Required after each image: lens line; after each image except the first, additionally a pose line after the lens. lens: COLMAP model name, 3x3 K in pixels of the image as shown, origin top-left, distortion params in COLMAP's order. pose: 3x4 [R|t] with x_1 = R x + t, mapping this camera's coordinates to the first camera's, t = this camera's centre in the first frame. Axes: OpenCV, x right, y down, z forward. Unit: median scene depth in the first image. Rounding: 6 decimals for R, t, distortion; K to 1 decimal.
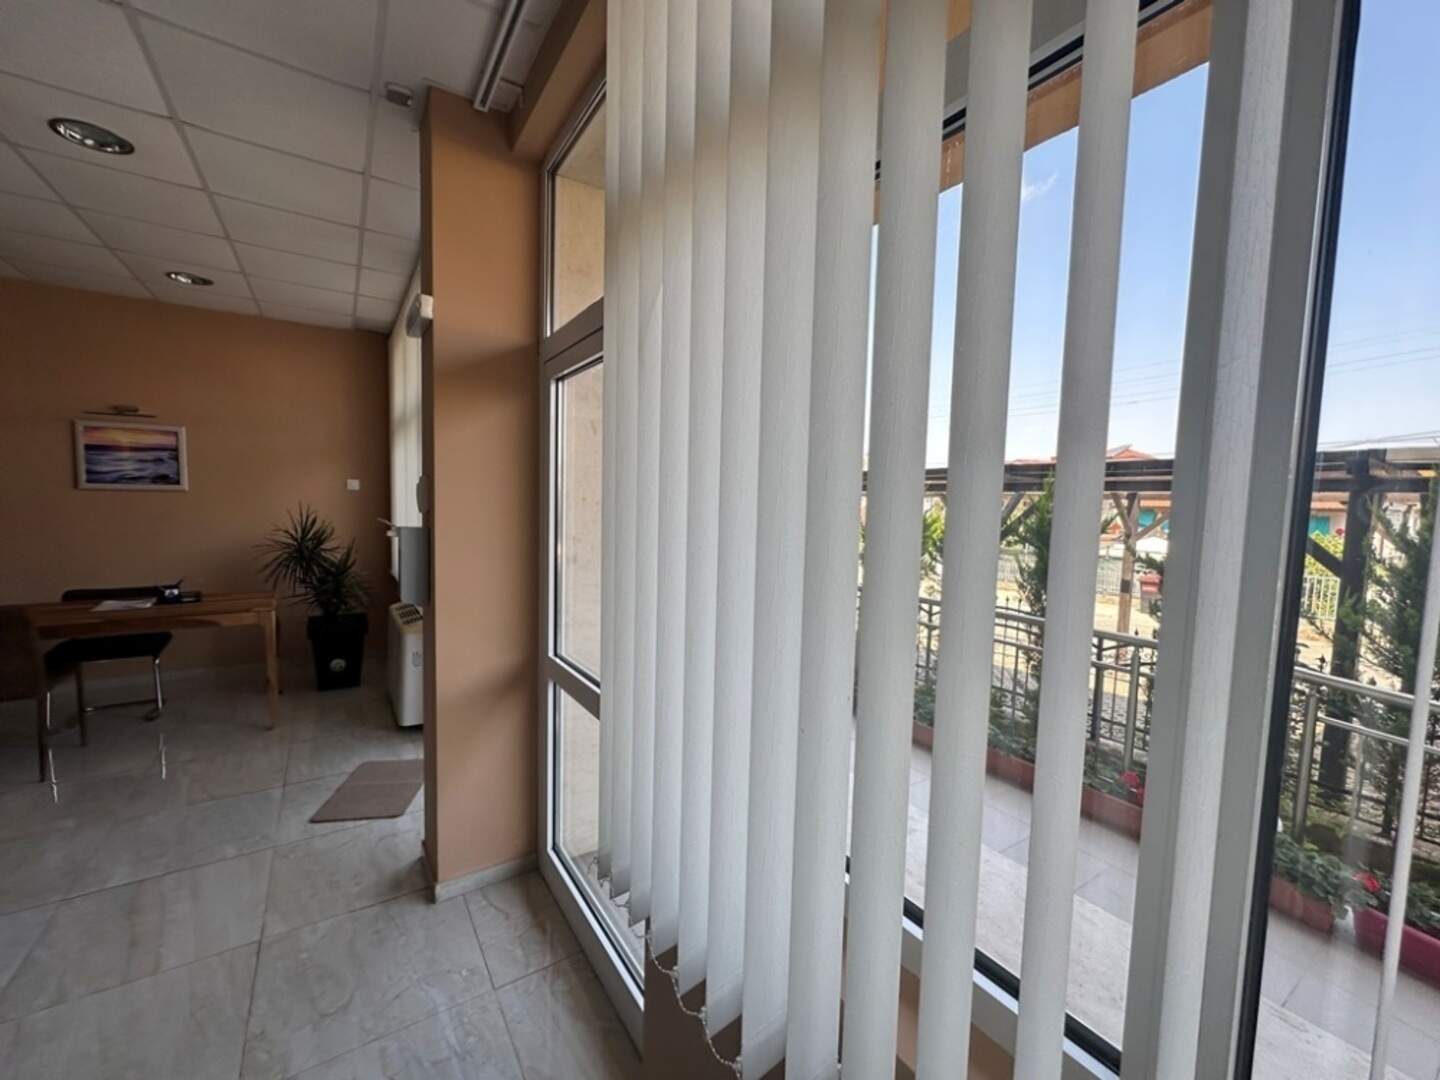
lens RADIAL K [[574.7, 0, 719.0], [0, 574.7, 541.2], [0, 0, 1]] dist [-0.001584, 0.000769]
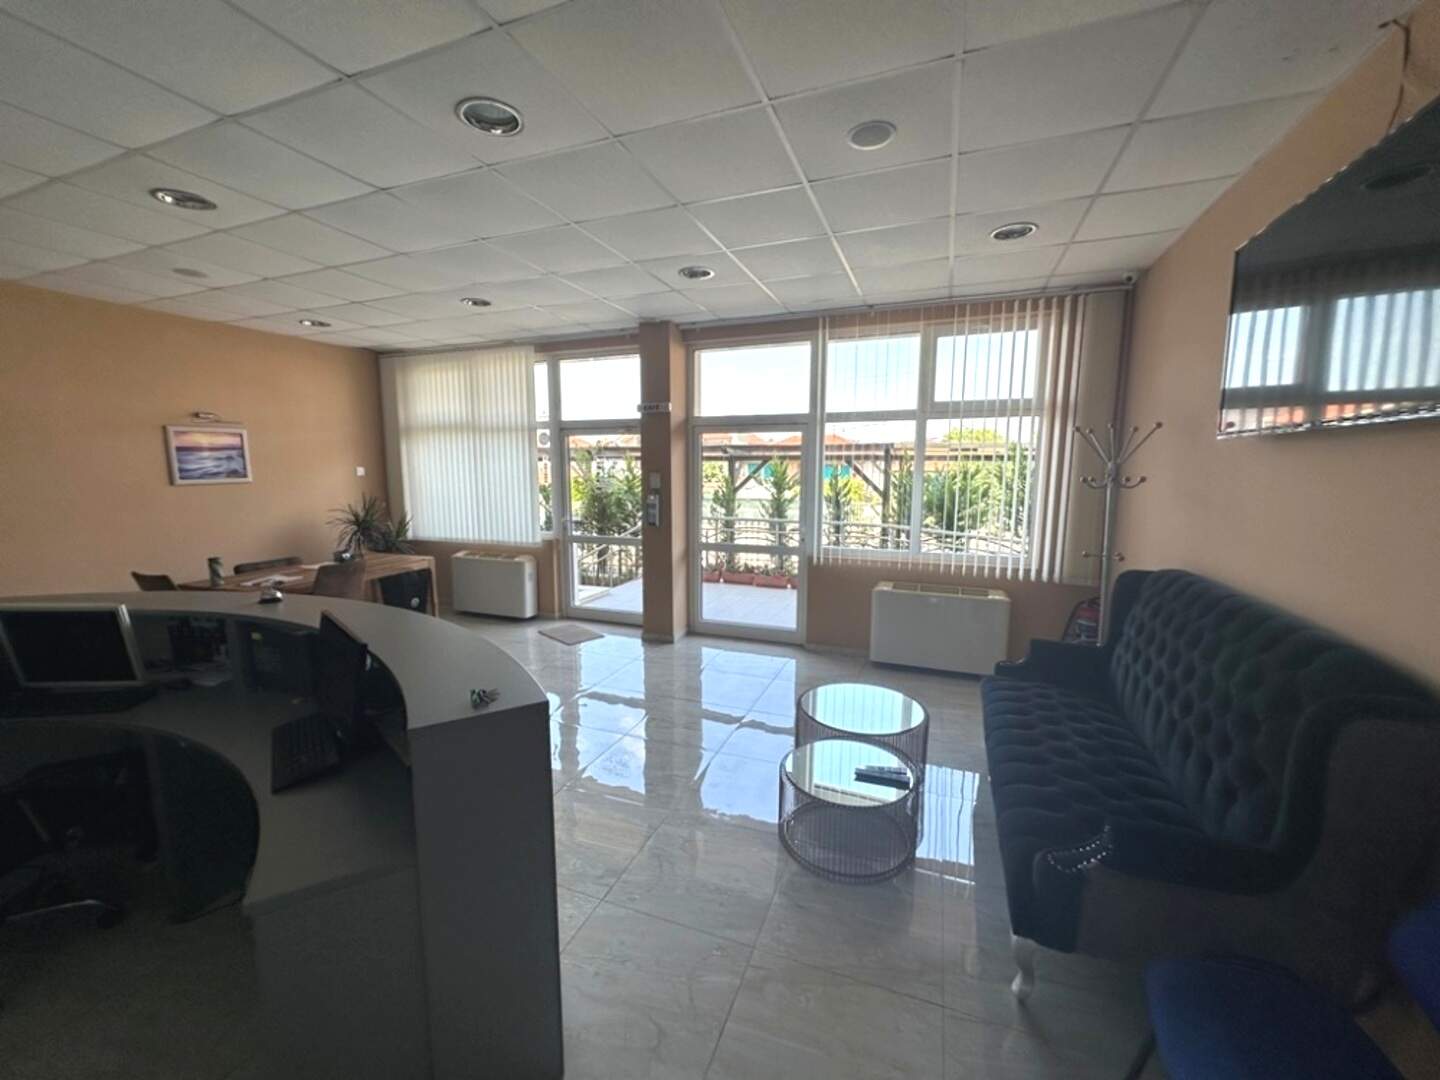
lens RADIAL K [[574.7, 0, 720.6], [0, 574.7, 537.4], [0, 0, 1]] dist [-0.001584, 0.000769]
pose [[0.815700, -0.100196, 0.569731, -0.858684], [0.063148, 0.994423, 0.084474, -0.013608], [-0.575018, -0.032928, 0.817478, -0.576313]]
